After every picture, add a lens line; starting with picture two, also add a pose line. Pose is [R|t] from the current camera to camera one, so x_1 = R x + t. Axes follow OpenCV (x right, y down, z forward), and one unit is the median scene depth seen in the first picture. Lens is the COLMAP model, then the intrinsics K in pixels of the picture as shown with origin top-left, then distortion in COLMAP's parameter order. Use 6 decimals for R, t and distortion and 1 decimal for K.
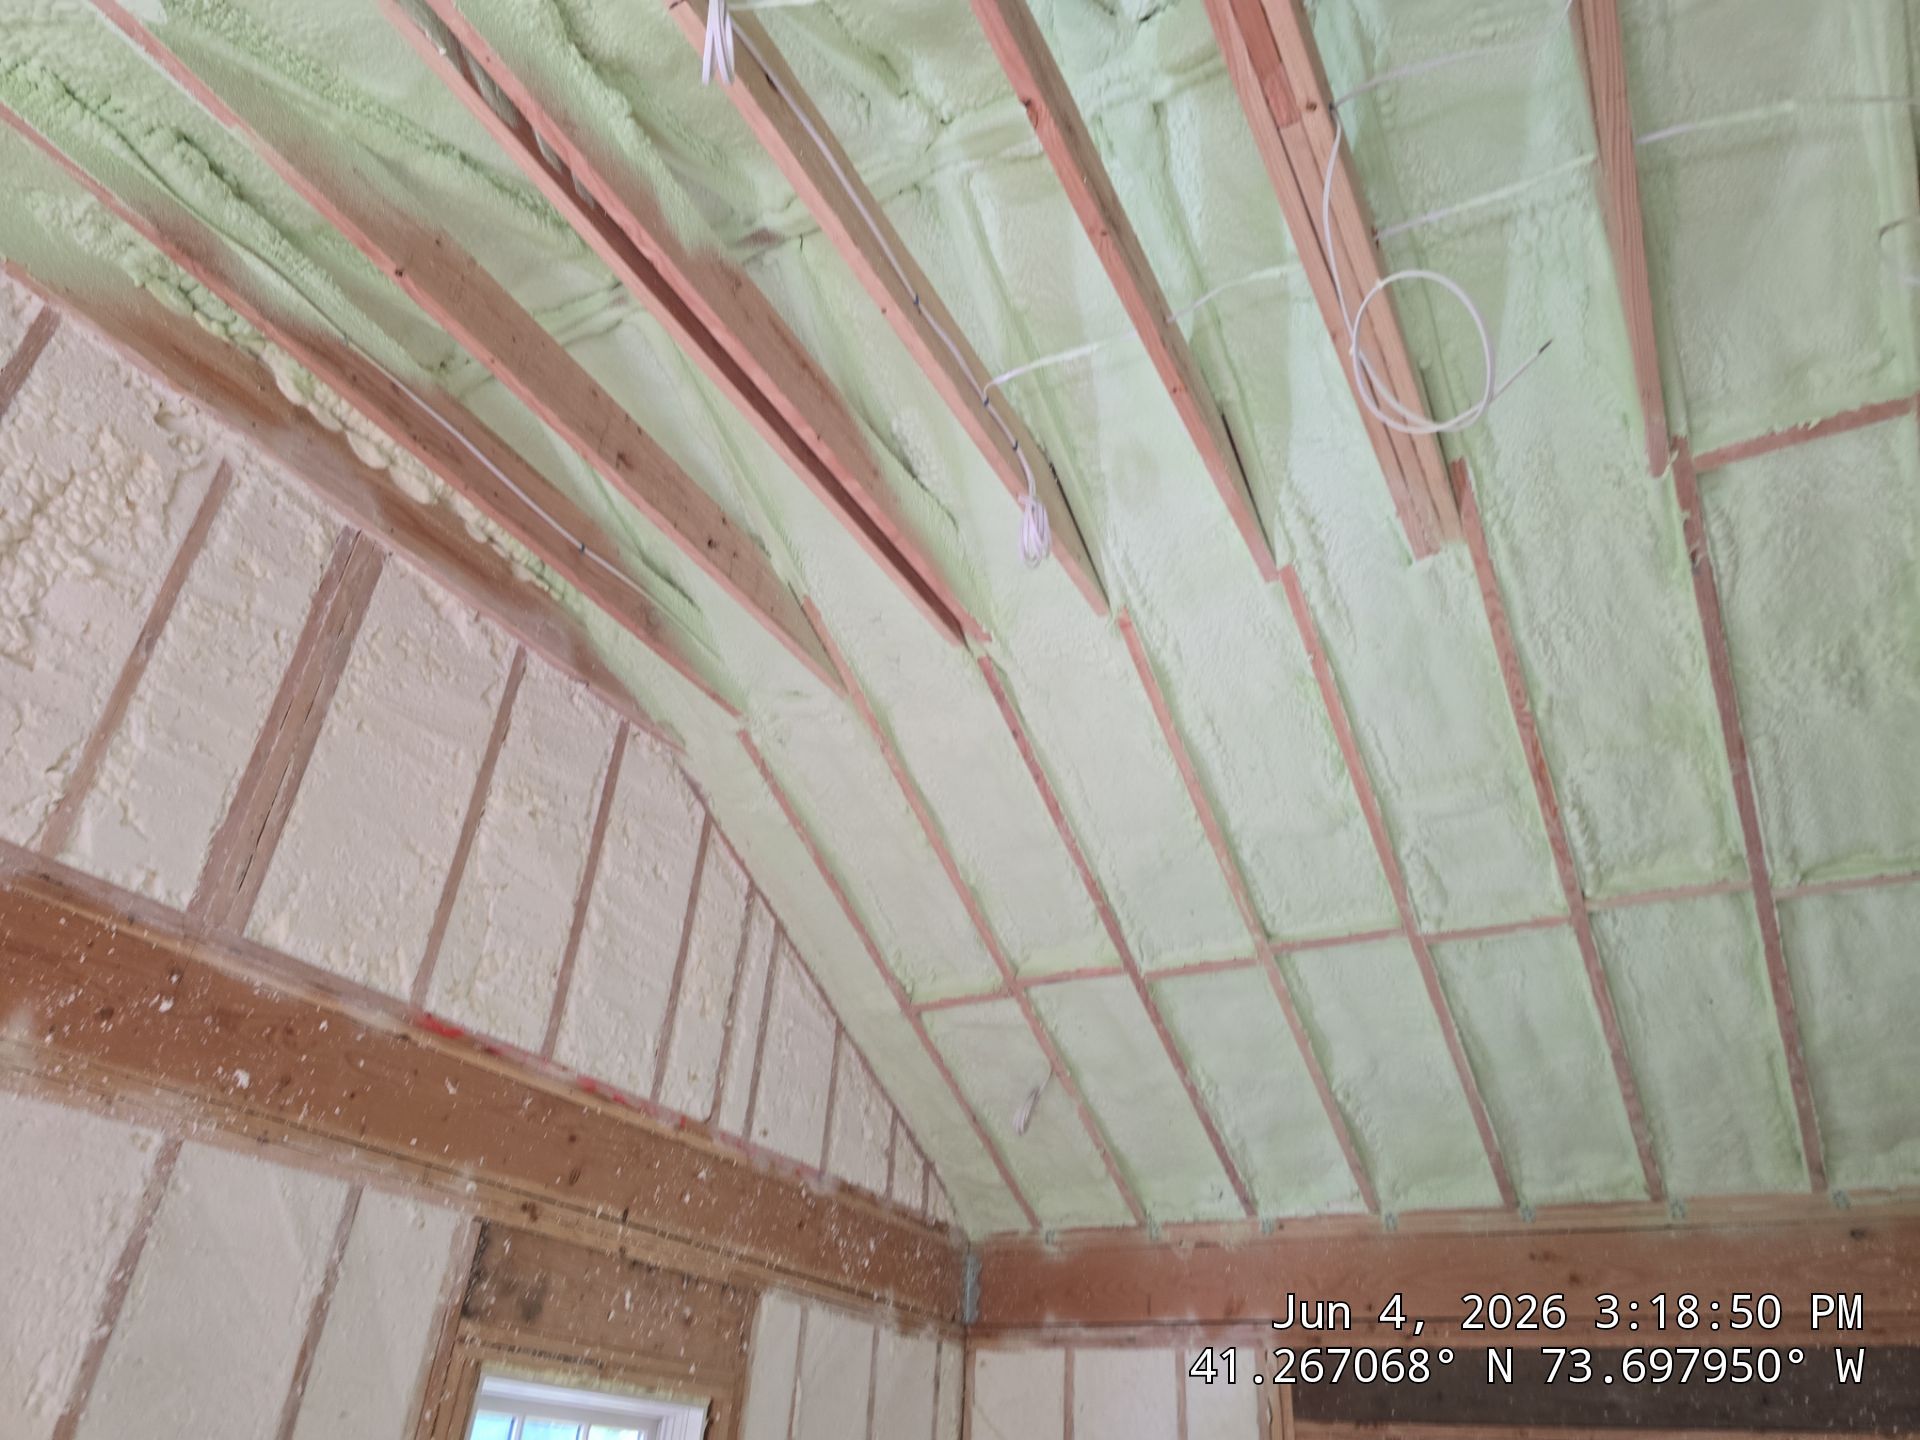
lens RADIAL K [[1269.5, 0, 969.6], [0, 1269.5, 723.5], [0, 0, 1]] dist [0.064896, -0.073044]
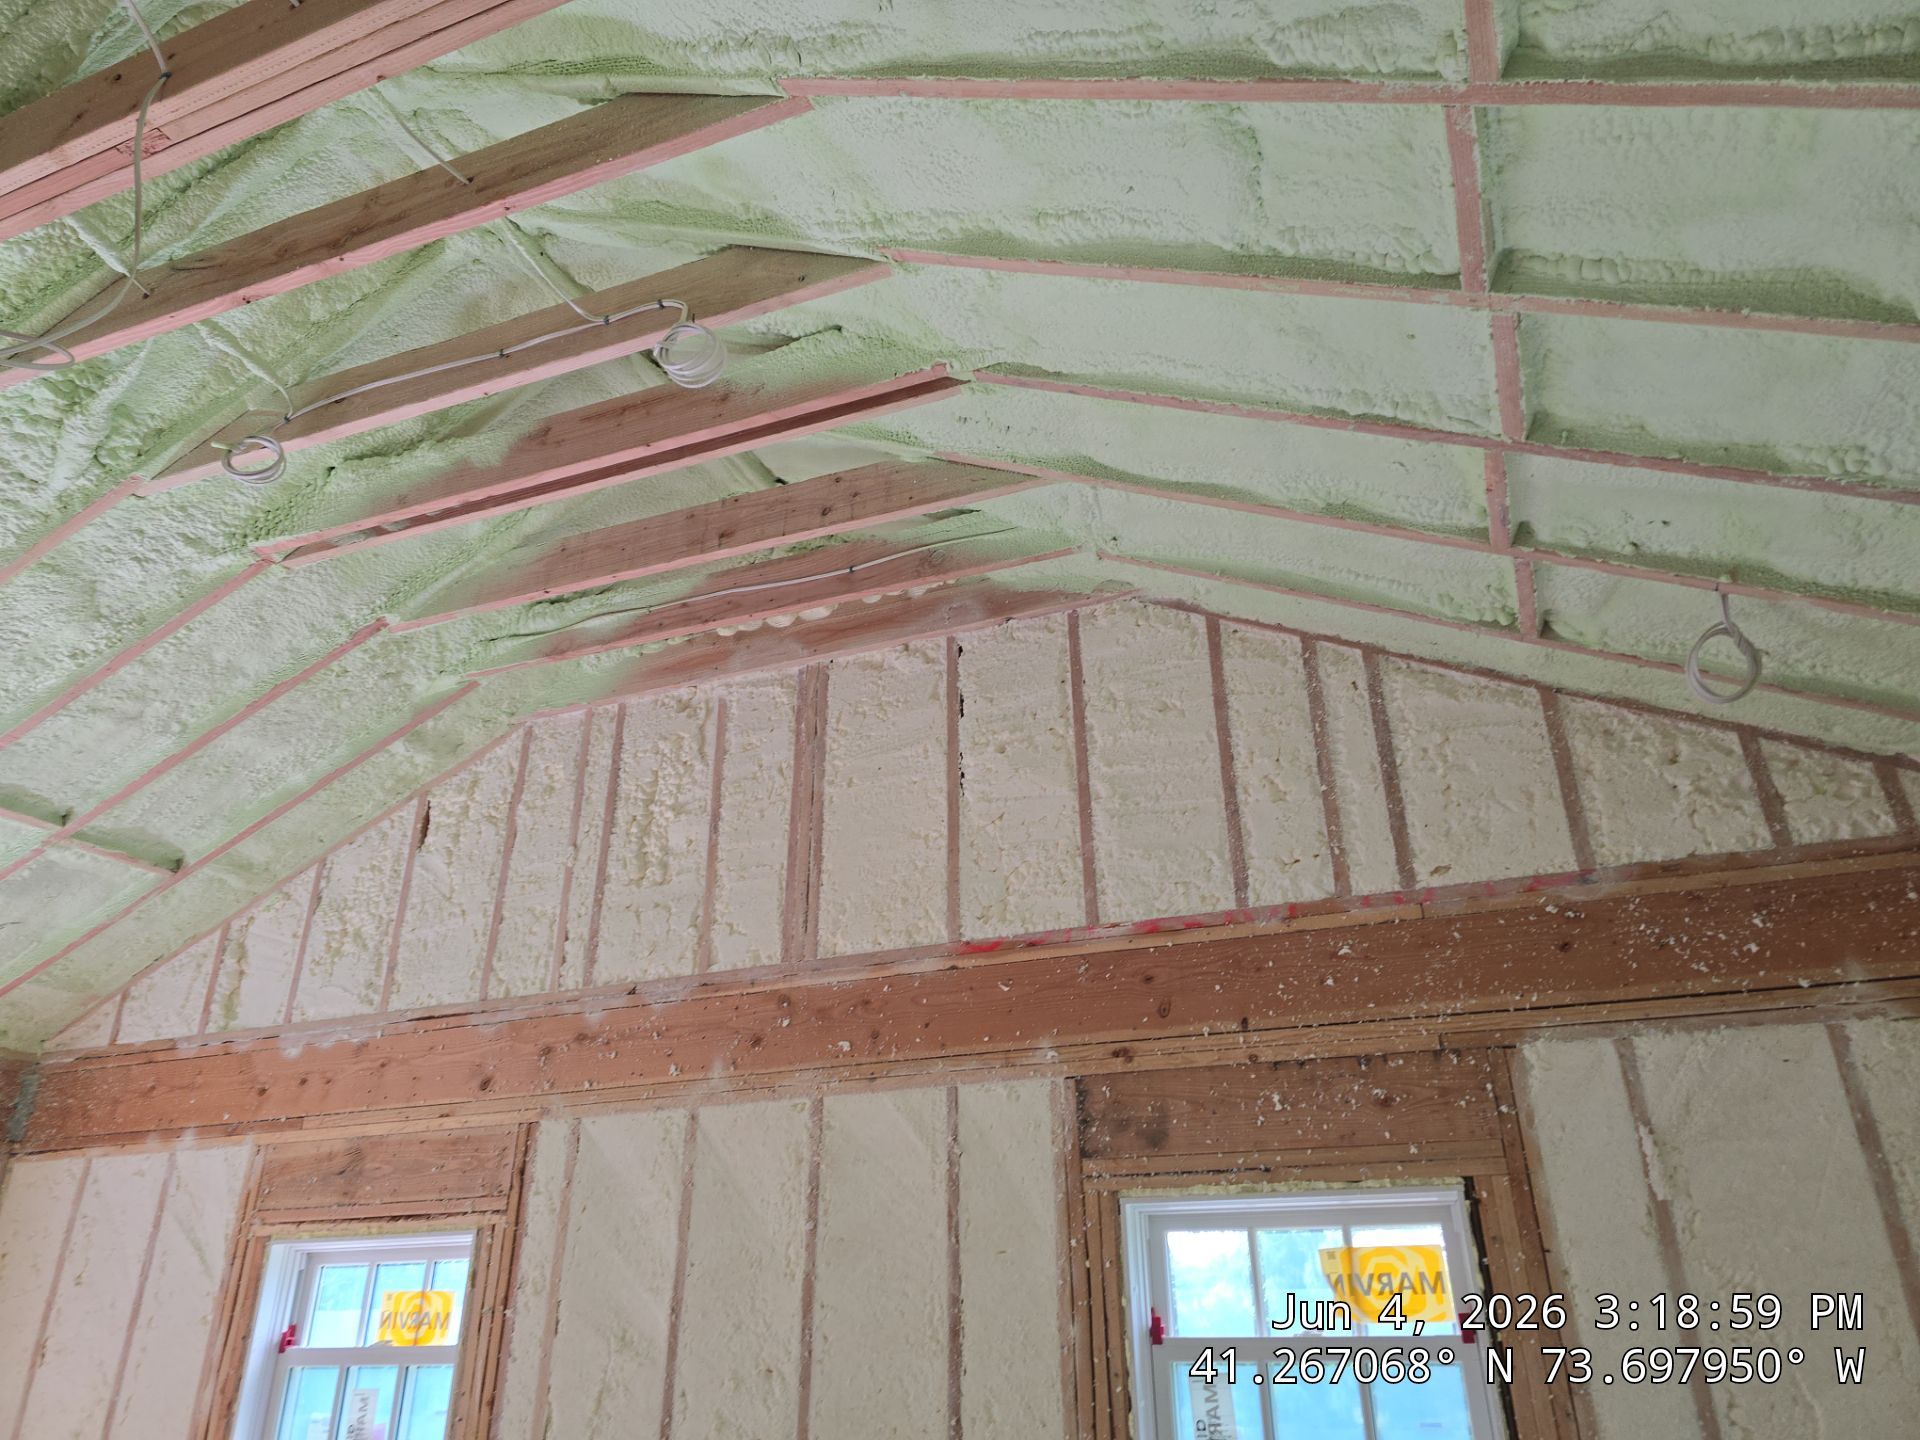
lens RADIAL K [[1267.9, 0, 979.7], [0, 1267.9, 719.0], [0, 0, 1]] dist [0.061008, -0.065056]
pose [[0.119919, -0.478410, -0.869910, 0.695806], [0.538539, 0.767458, -0.347827, 0.459819], [0.834023, -0.426770, 0.349675, 0.630711]]
